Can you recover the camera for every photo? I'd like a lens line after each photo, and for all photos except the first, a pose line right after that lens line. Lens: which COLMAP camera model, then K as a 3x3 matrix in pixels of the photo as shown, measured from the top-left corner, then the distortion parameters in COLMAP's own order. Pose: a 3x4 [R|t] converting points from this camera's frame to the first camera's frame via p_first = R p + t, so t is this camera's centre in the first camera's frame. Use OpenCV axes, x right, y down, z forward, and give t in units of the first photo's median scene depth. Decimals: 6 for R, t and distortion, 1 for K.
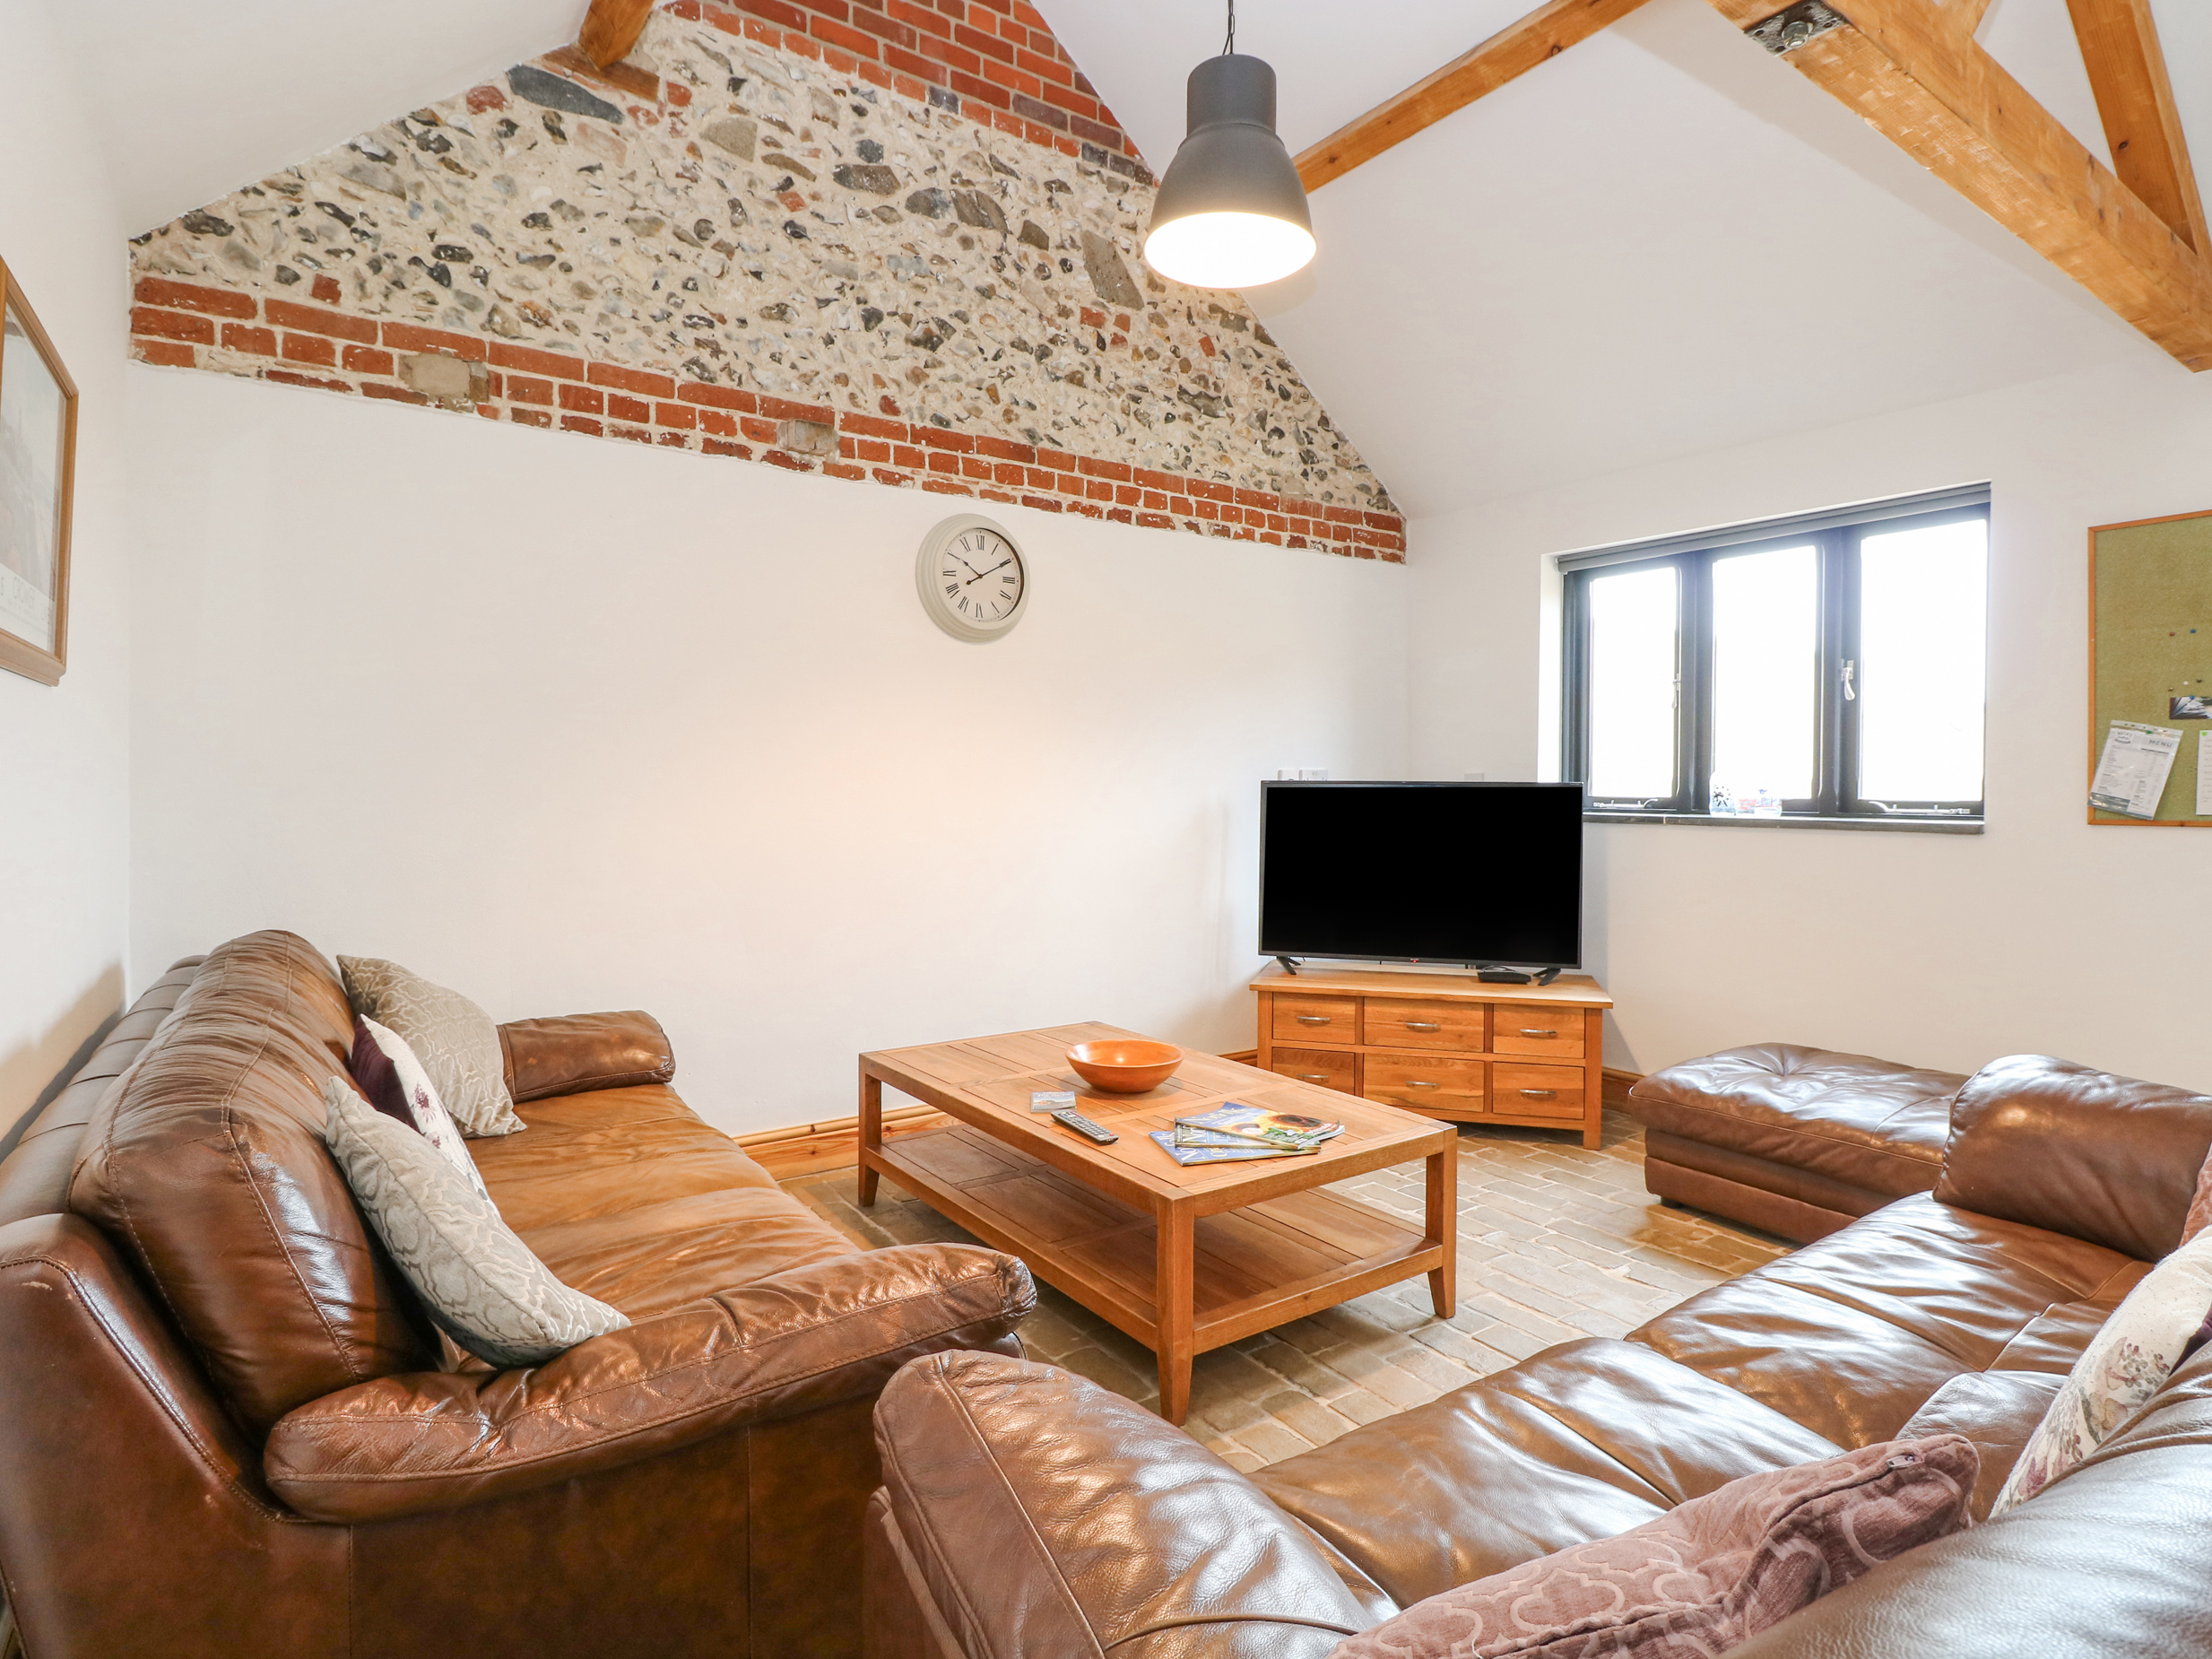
lens RADIAL K [[1186.8, 0, 1113.1], [0, 1186.8, 806.4], [0, 0, 1]] dist [0.003808, -0.015017]
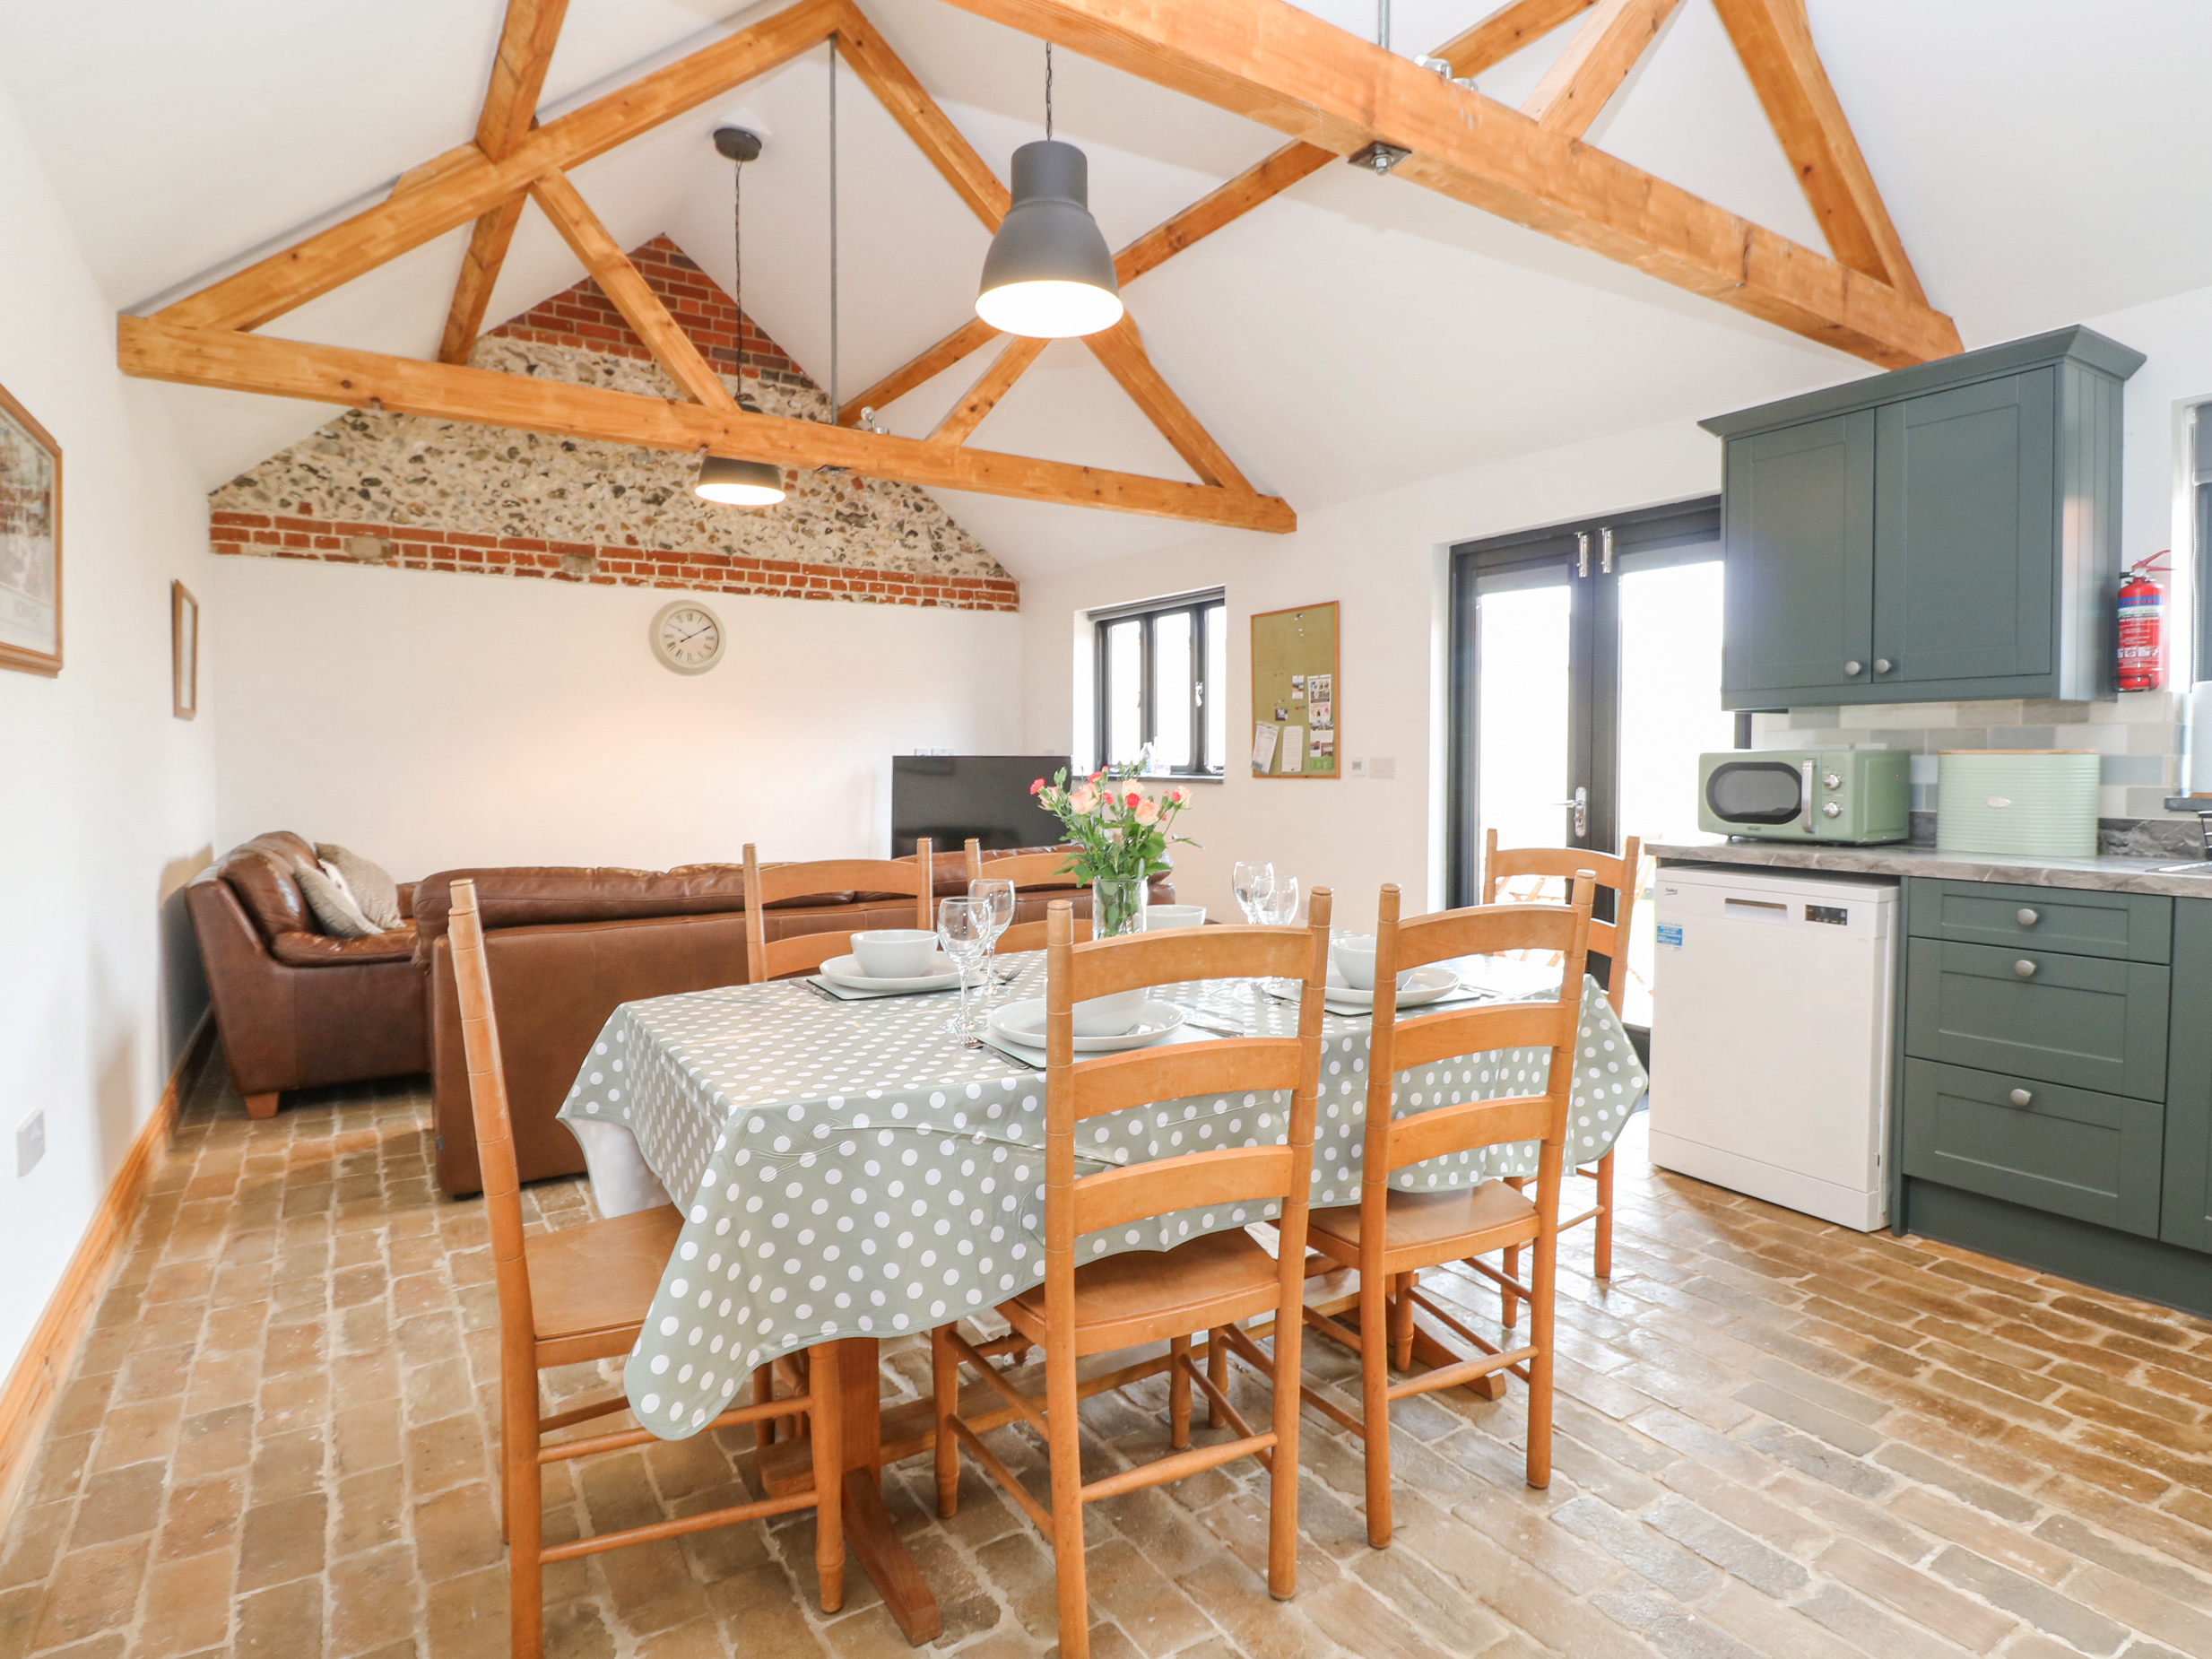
lens RADIAL K [[1205.0, 0, 1107.8], [0, 1205.0, 803.8], [0, 0, 1]] dist [0.004101, -0.016450]
pose [[0.999528, -0.004115, -0.030443, 0.520337], [0.004691, 0.999811, 0.018876, 0.015506], [0.030359, -0.019010, 0.999358, -0.691665]]
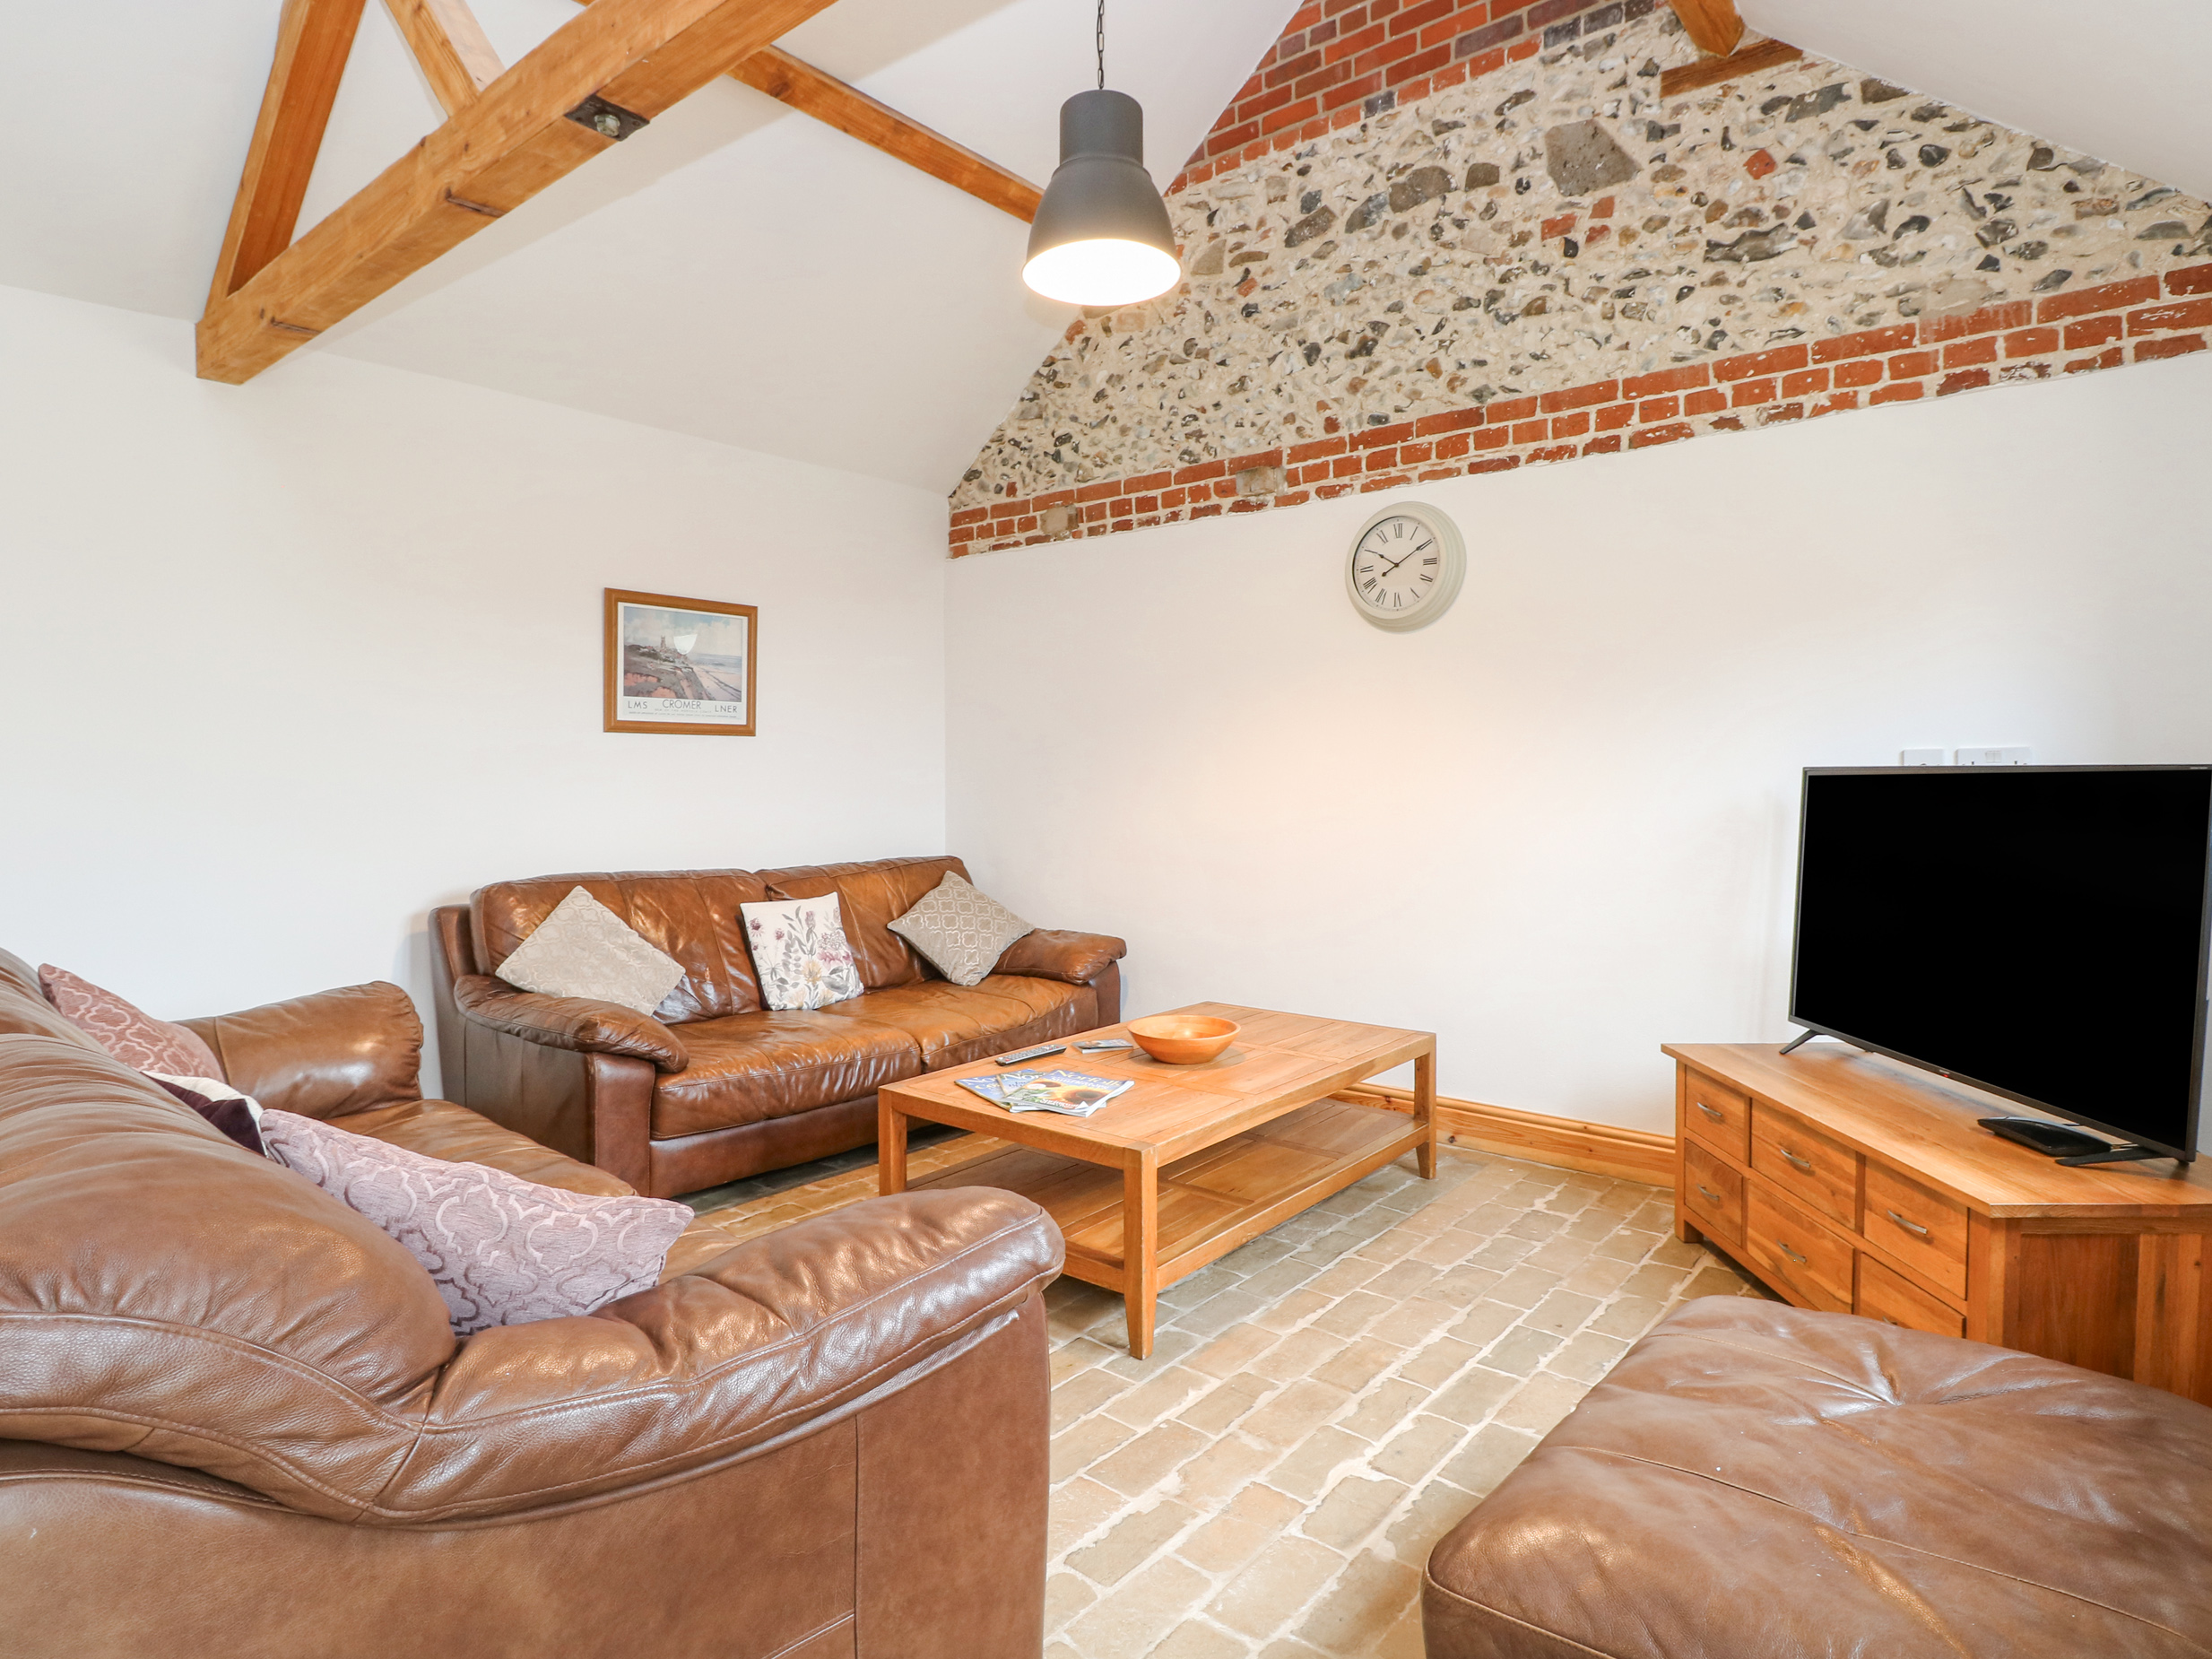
lens RADIAL K [[1205.0, 0, 1107.8], [0, 1205.0, 803.8], [0, 0, 1]] dist [0.004101, -0.016450]
pose [[0.265453, 0.017319, -0.963968, 0.766918], [-0.015510, 0.999786, 0.013691, -0.004654], [0.963999, 0.011317, 0.265665, 0.483743]]
